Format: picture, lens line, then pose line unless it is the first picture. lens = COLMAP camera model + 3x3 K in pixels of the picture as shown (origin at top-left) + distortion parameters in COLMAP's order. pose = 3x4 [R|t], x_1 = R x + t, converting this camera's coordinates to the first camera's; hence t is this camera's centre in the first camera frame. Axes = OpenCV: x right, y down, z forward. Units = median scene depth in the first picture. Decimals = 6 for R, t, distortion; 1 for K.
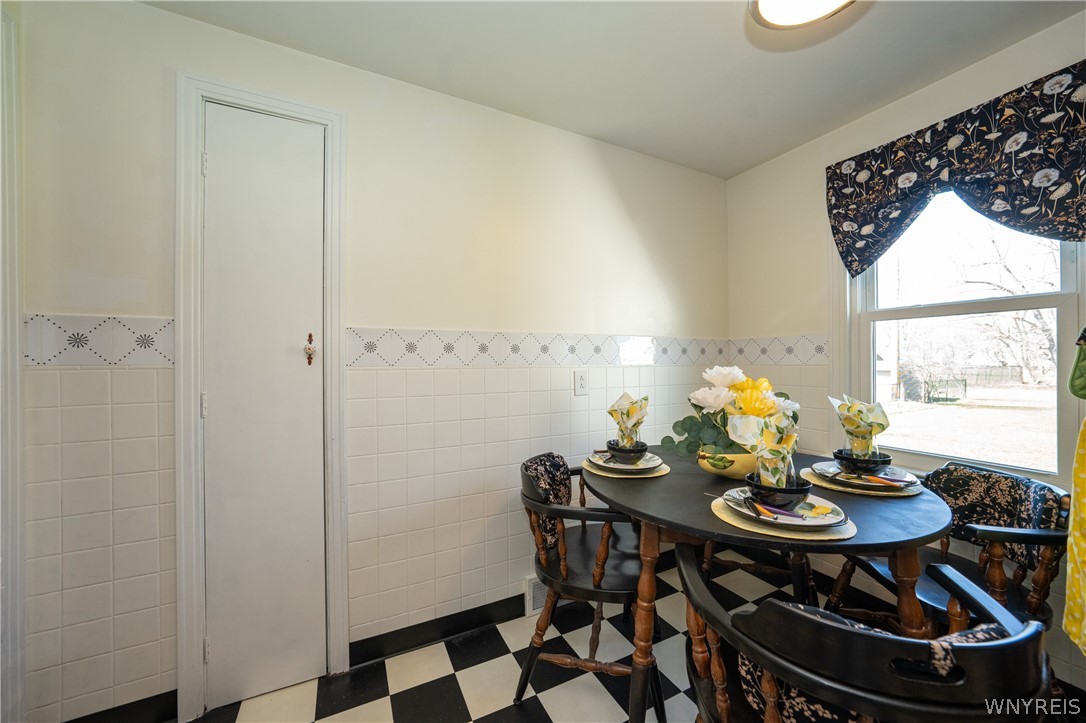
lens RADIAL K [[406.5, 0, 543.0], [0, 406.5, 361.5], [0, 0, 1]] dist [-0.000377, -0.000012]
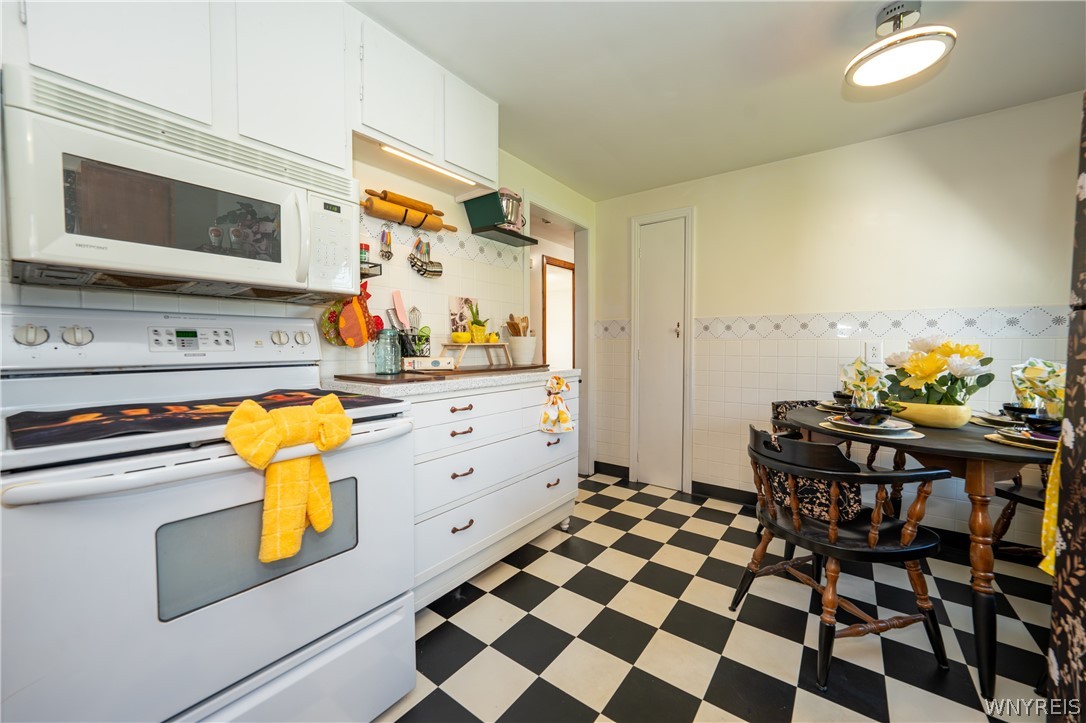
lens RADIAL K [[406.5, 0, 543.0], [0, 406.5, 361.5], [0, 0, 1]] dist [-0.000377, -0.000012]
pose [[0.445646, 0.039571, -0.894334, 0.934673], [-0.004803, 0.999114, 0.041814, 0.044307], [0.895197, -0.014339, 0.445441, -0.504737]]
